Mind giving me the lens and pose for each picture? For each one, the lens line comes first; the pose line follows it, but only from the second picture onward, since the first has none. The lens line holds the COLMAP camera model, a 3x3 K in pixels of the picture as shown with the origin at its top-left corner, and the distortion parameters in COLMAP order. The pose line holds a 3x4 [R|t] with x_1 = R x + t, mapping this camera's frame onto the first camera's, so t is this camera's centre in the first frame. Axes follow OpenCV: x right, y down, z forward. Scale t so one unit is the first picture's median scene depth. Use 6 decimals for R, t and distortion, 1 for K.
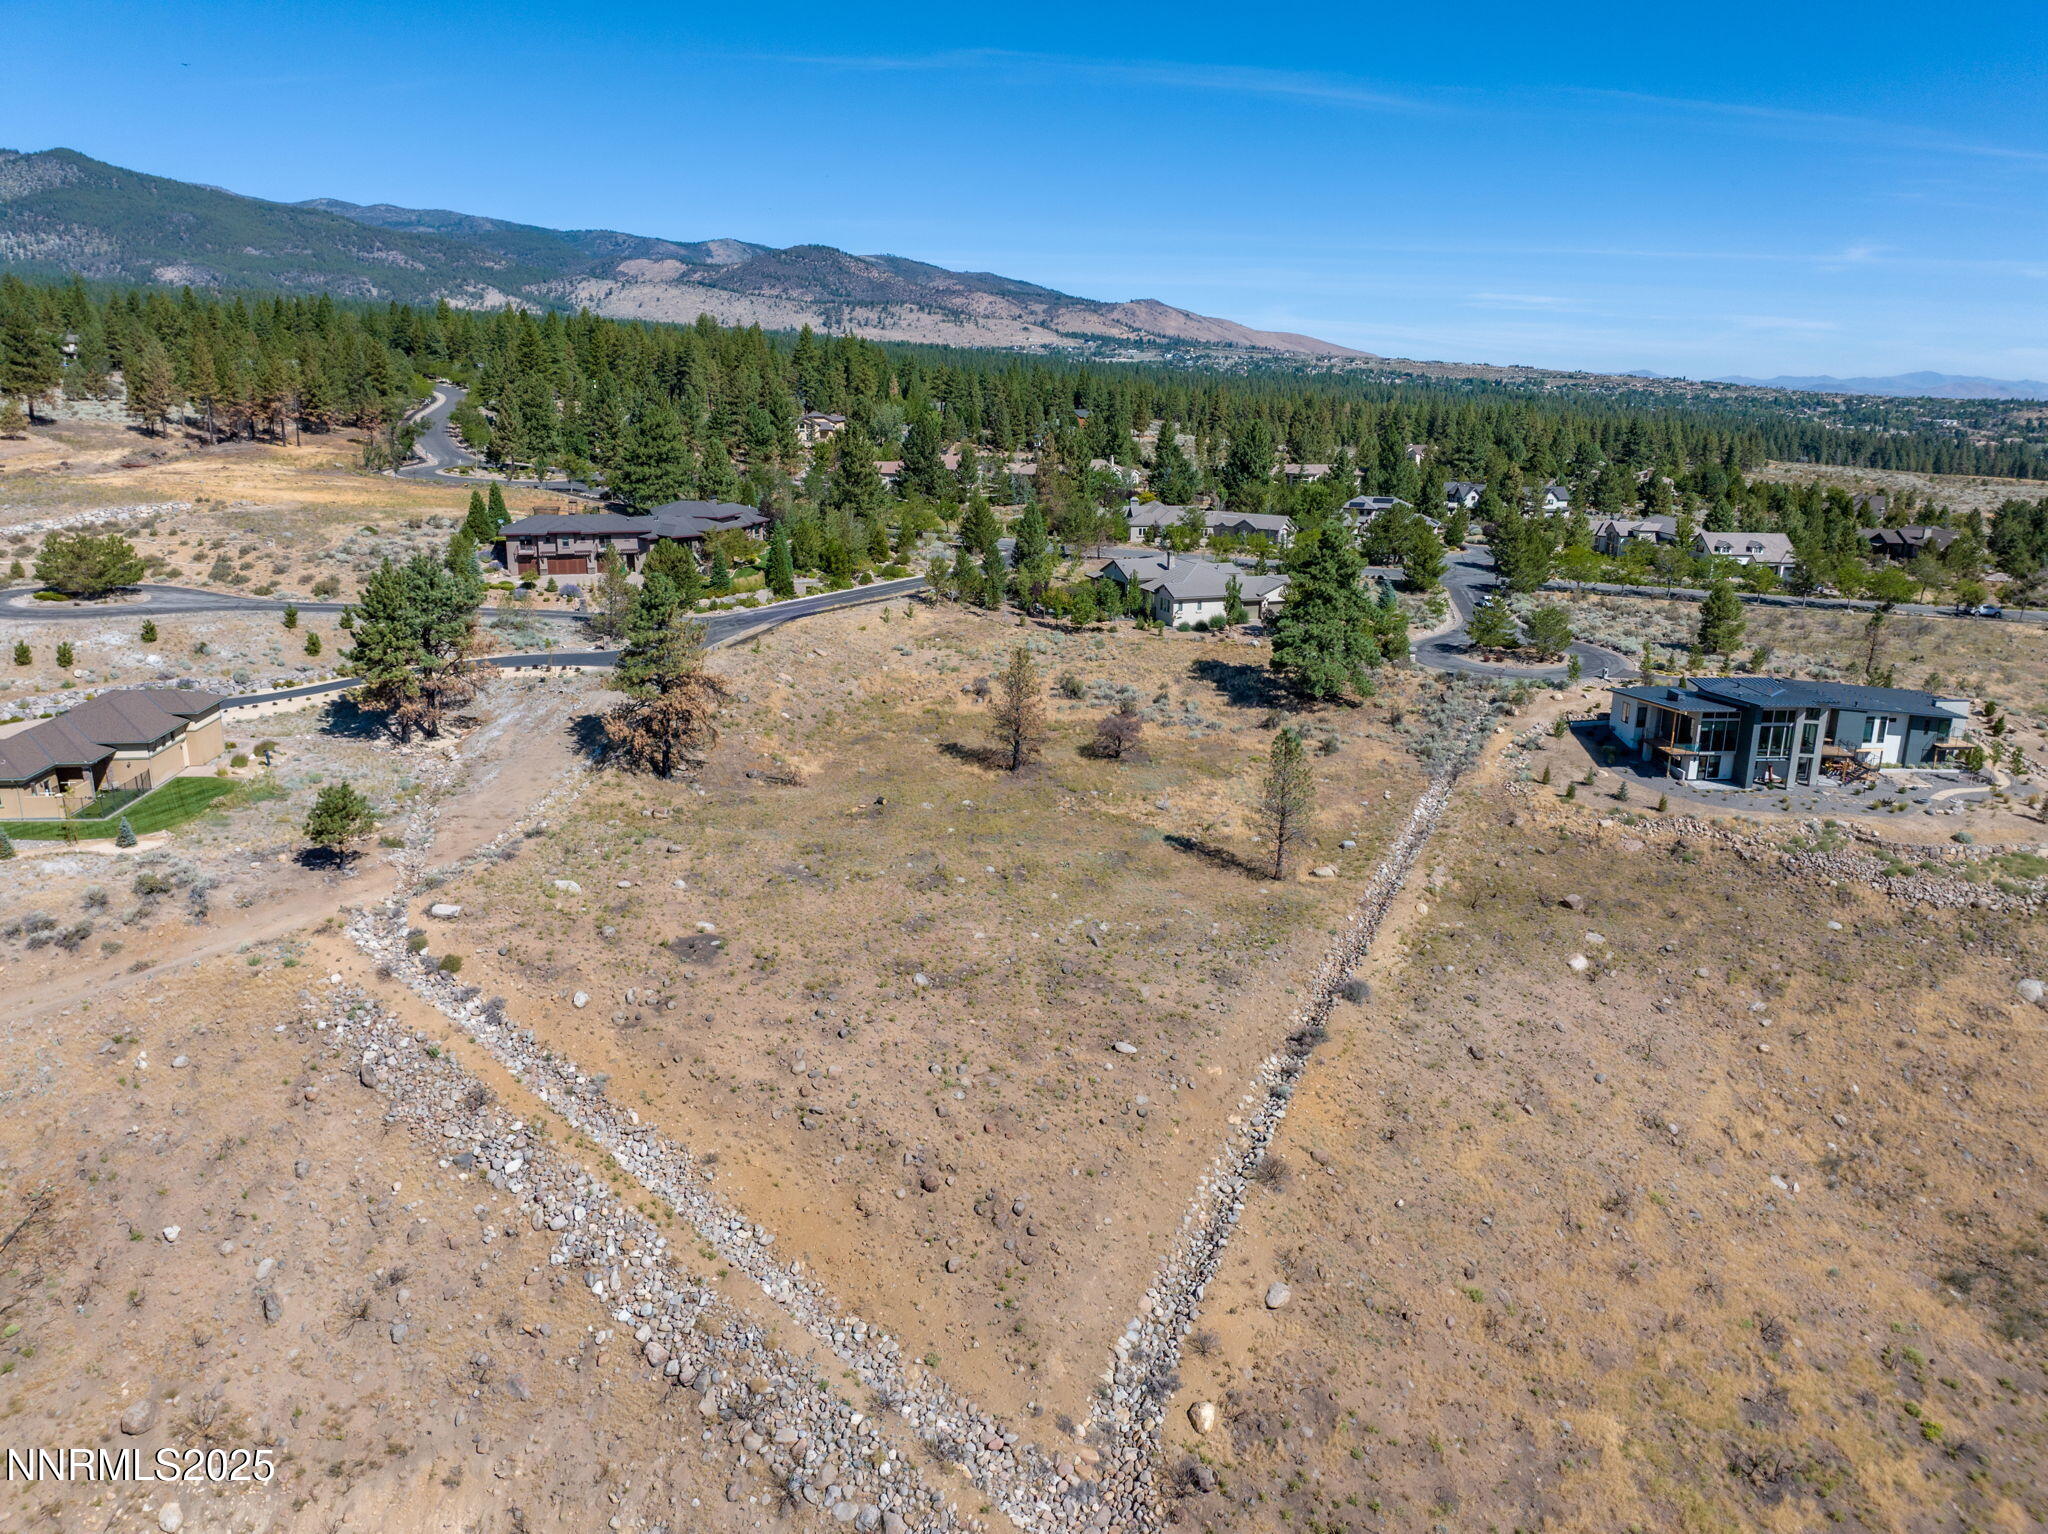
lens RADIAL K [[1440.7, 0, 1021.0], [0, 1440.7, 757.7], [0, 0, 1]] dist [-0.043444, 0.010042]
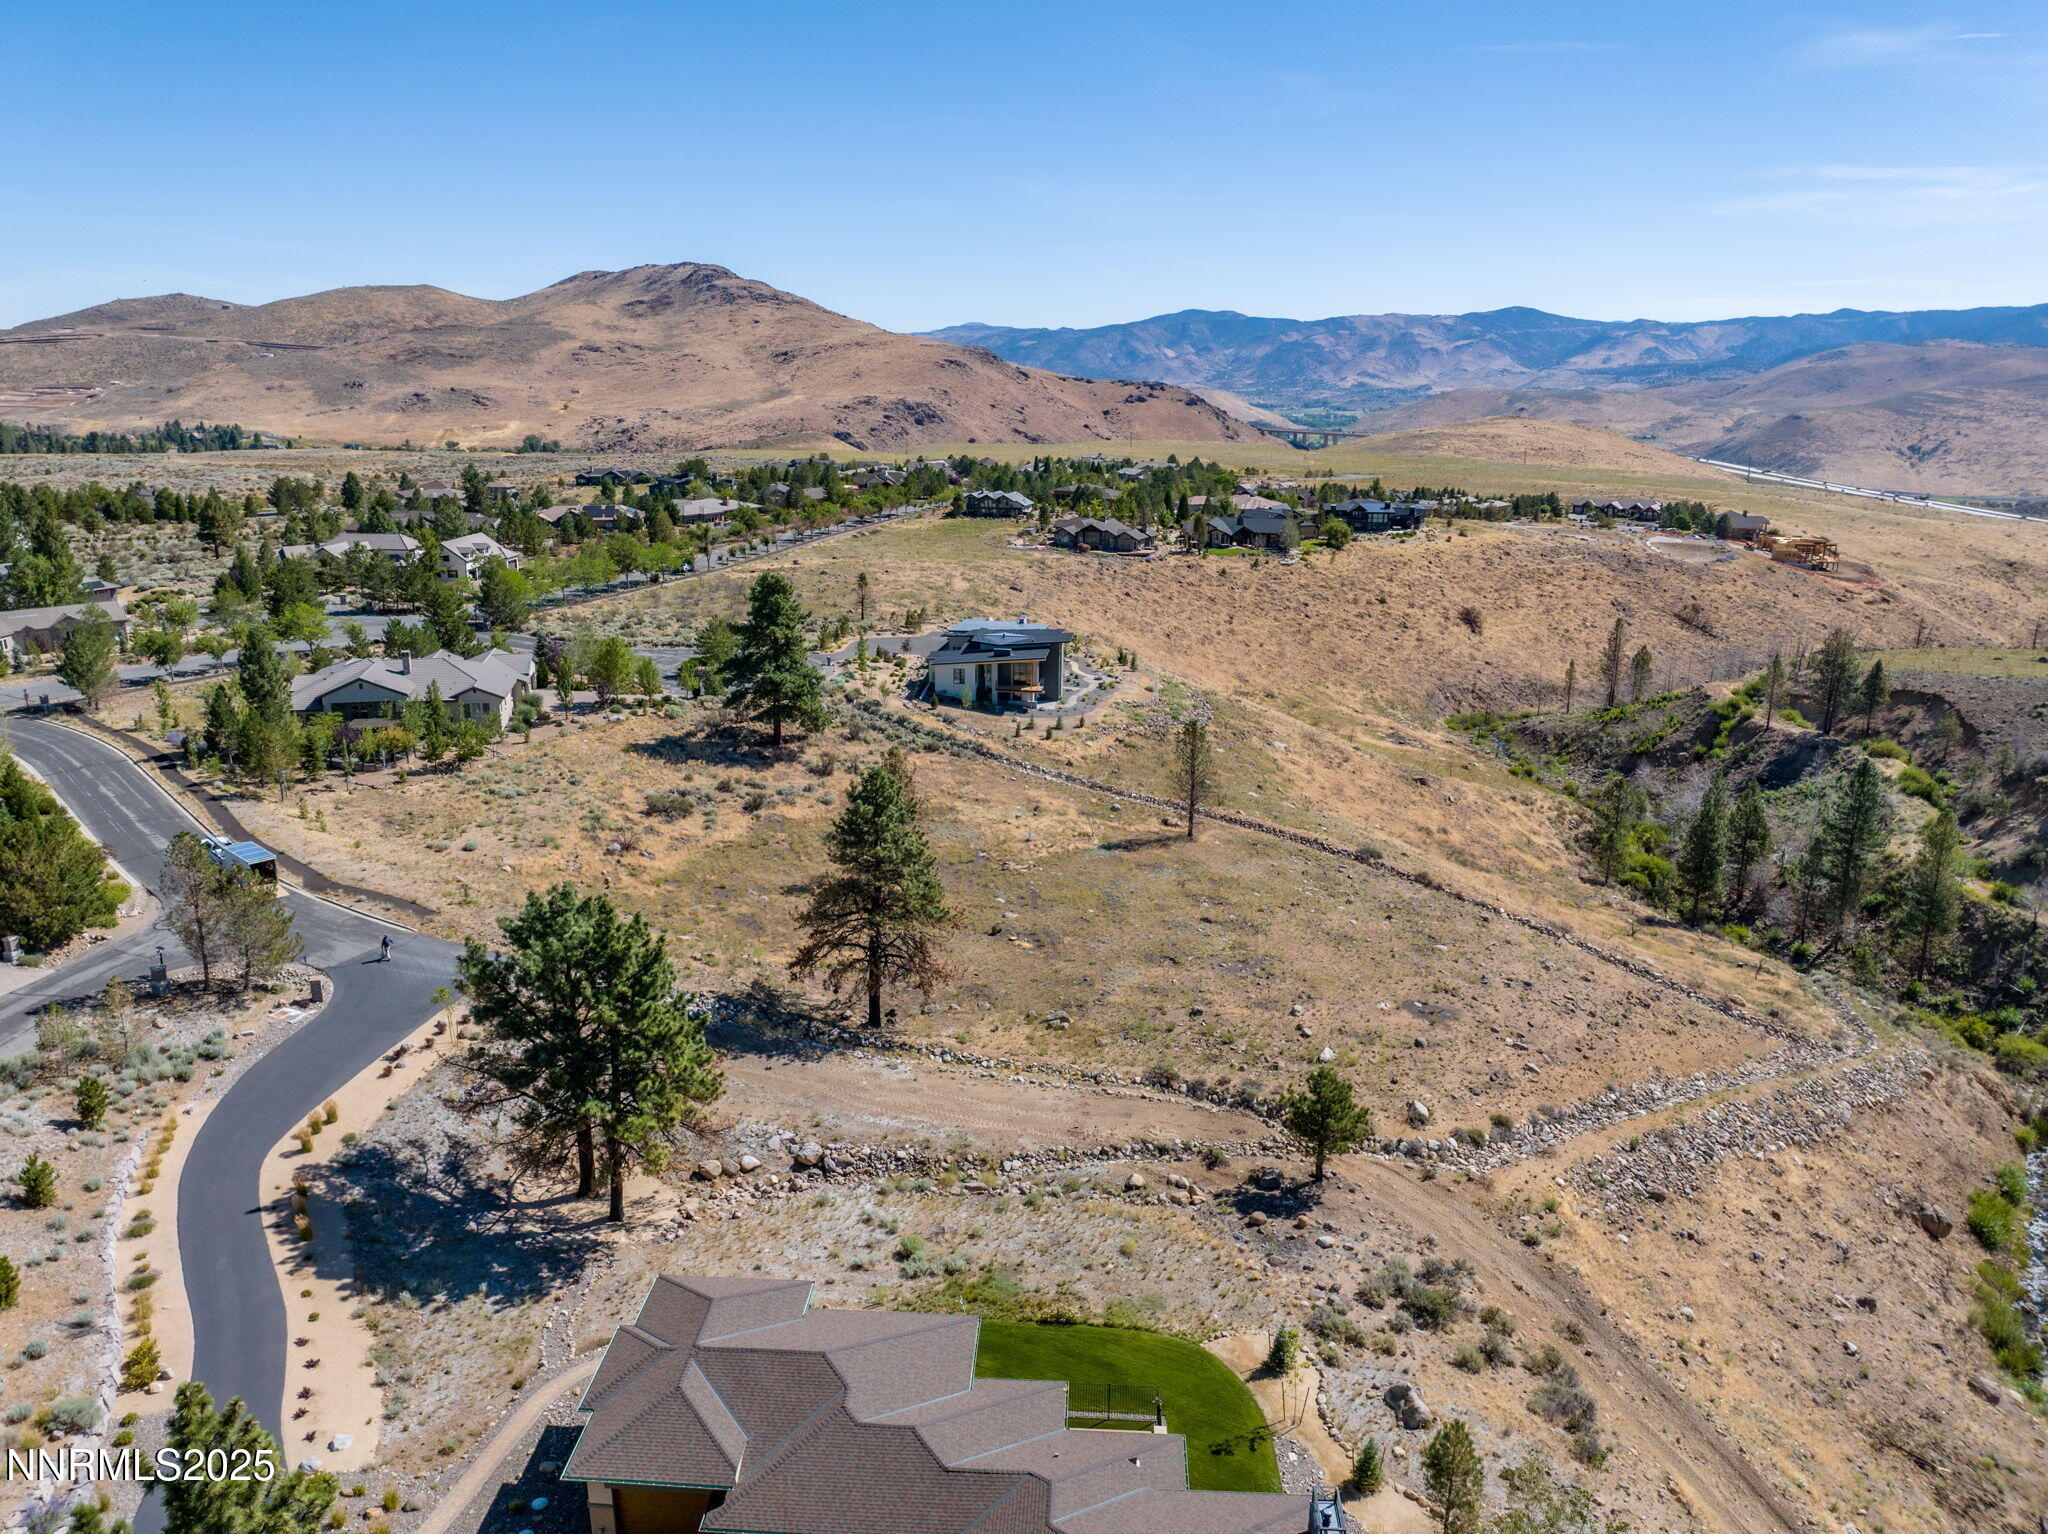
lens RADIAL K [[1440.7, 0, 1016.5], [0, 1440.7, 769.5], [0, 0, 1]] dist [-0.043444, 0.010042]
pose [[0.179401, -0.285781, 0.941352, -0.641645], [0.250152, 0.938677, 0.237296, -0.193895], [-0.951441, 0.192910, 0.239889, 0.508707]]
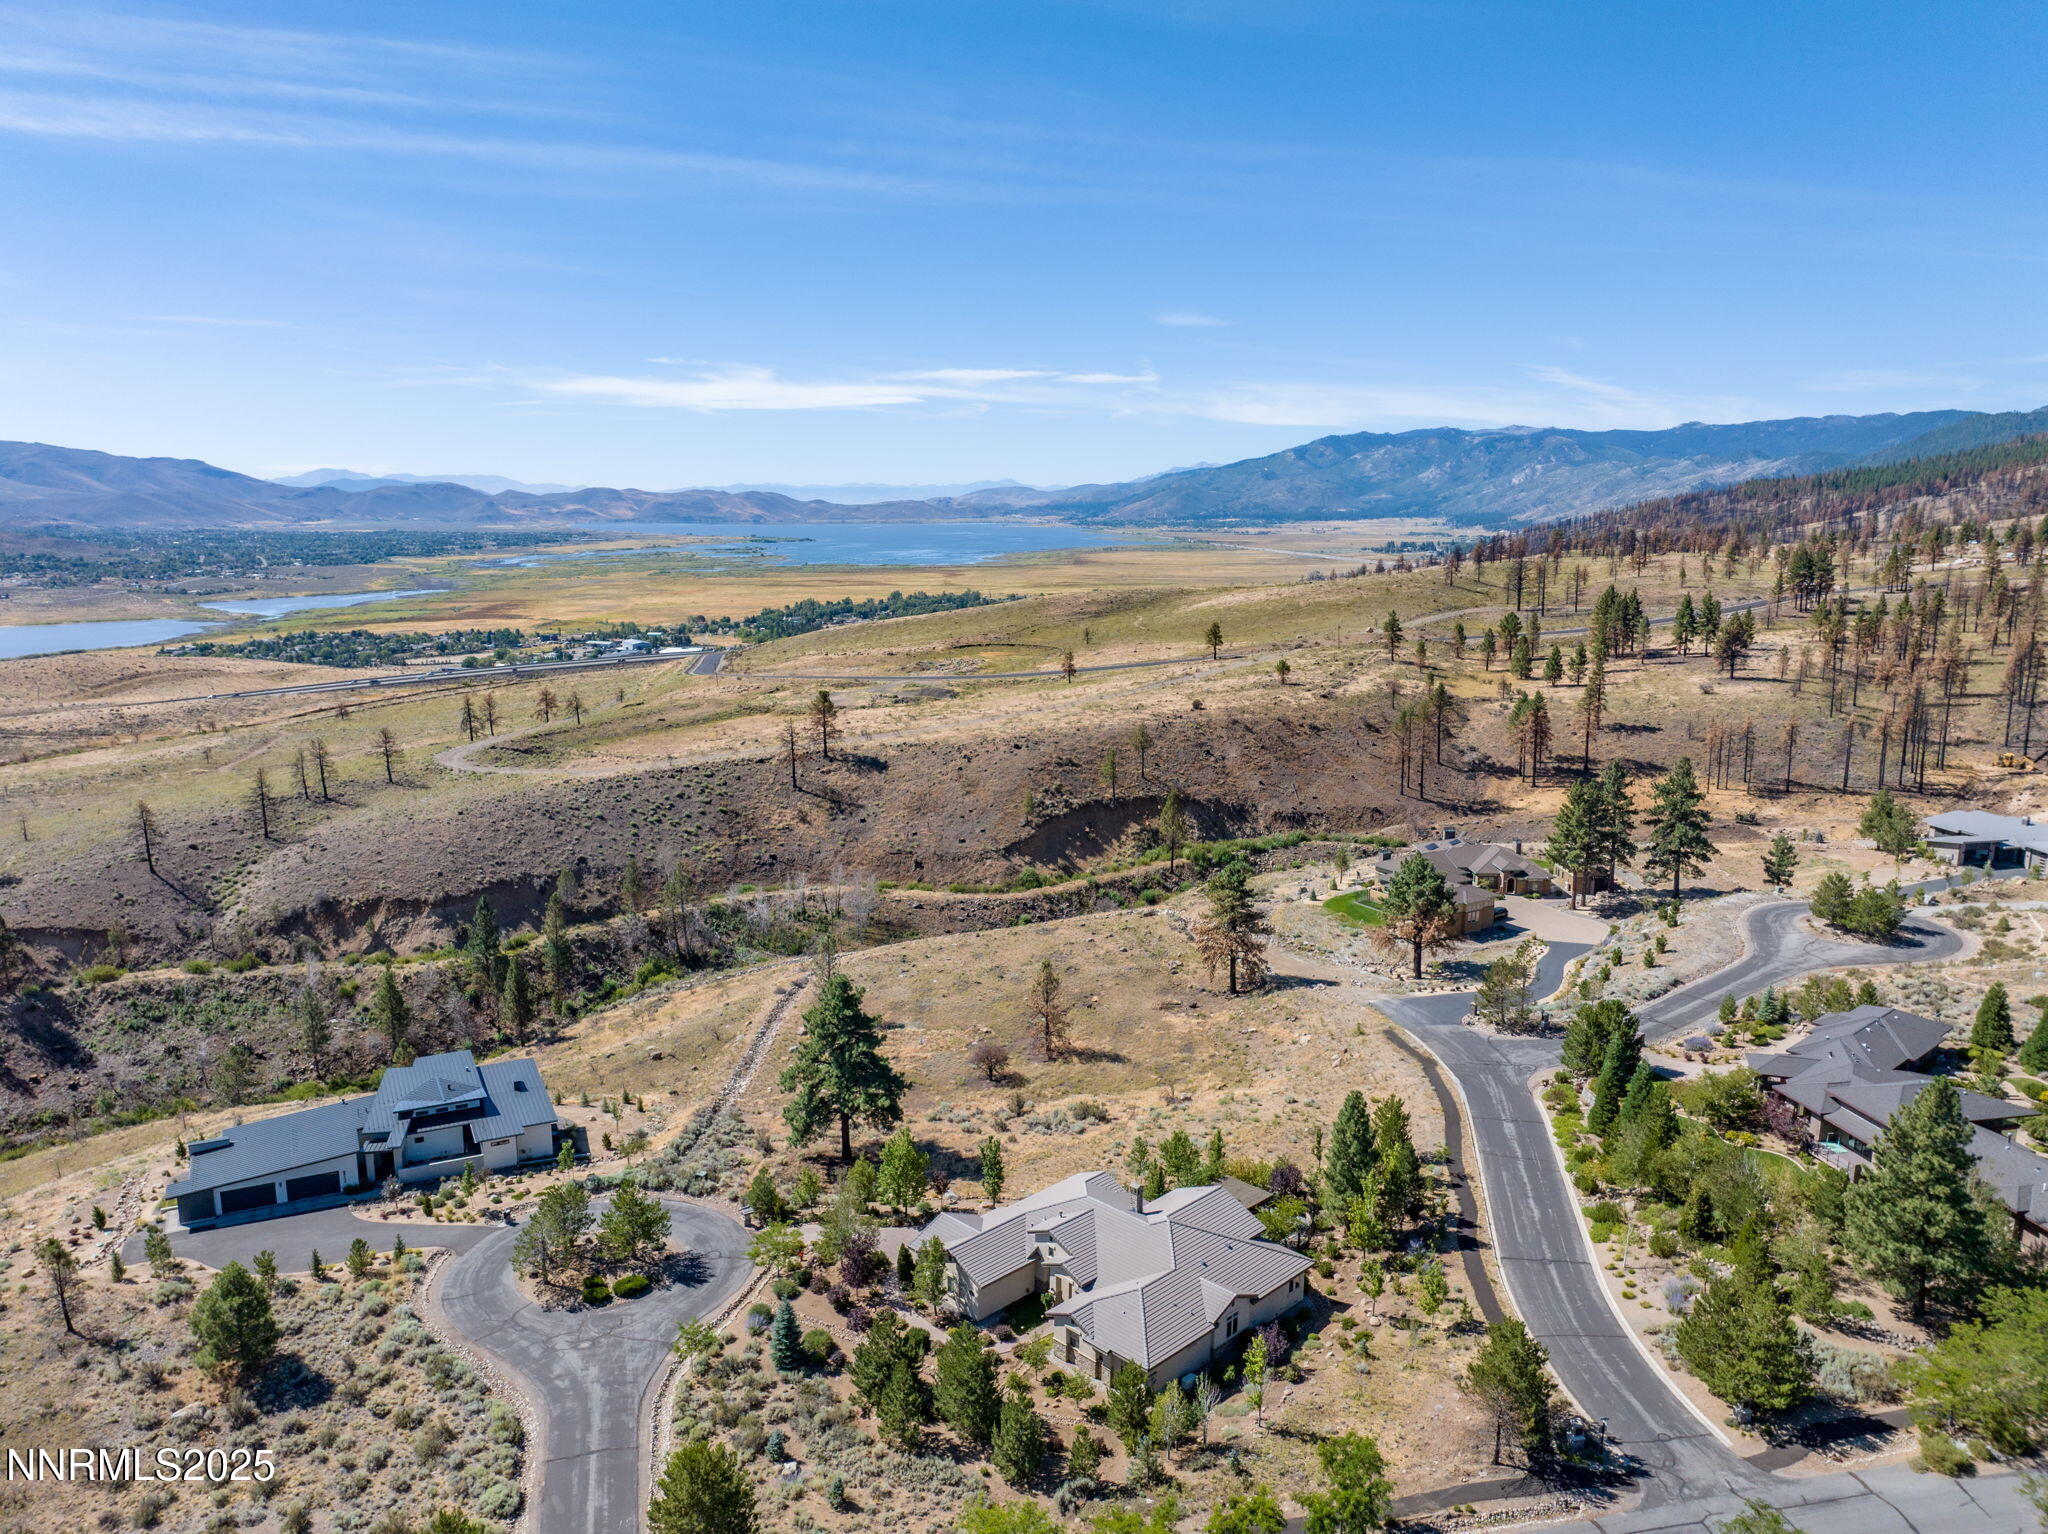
lens RADIAL K [[1440.7, 0, 1021.7], [0, 1440.7, 769.4], [0, 0, 1]] dist [-0.043444, 0.010042]
pose [[-0.912406, 0.061498, -0.404639, 0.397452], [-0.119651, 0.905379, 0.407398, -0.564179], [0.391406, 0.420128, -0.818715, 1.458492]]
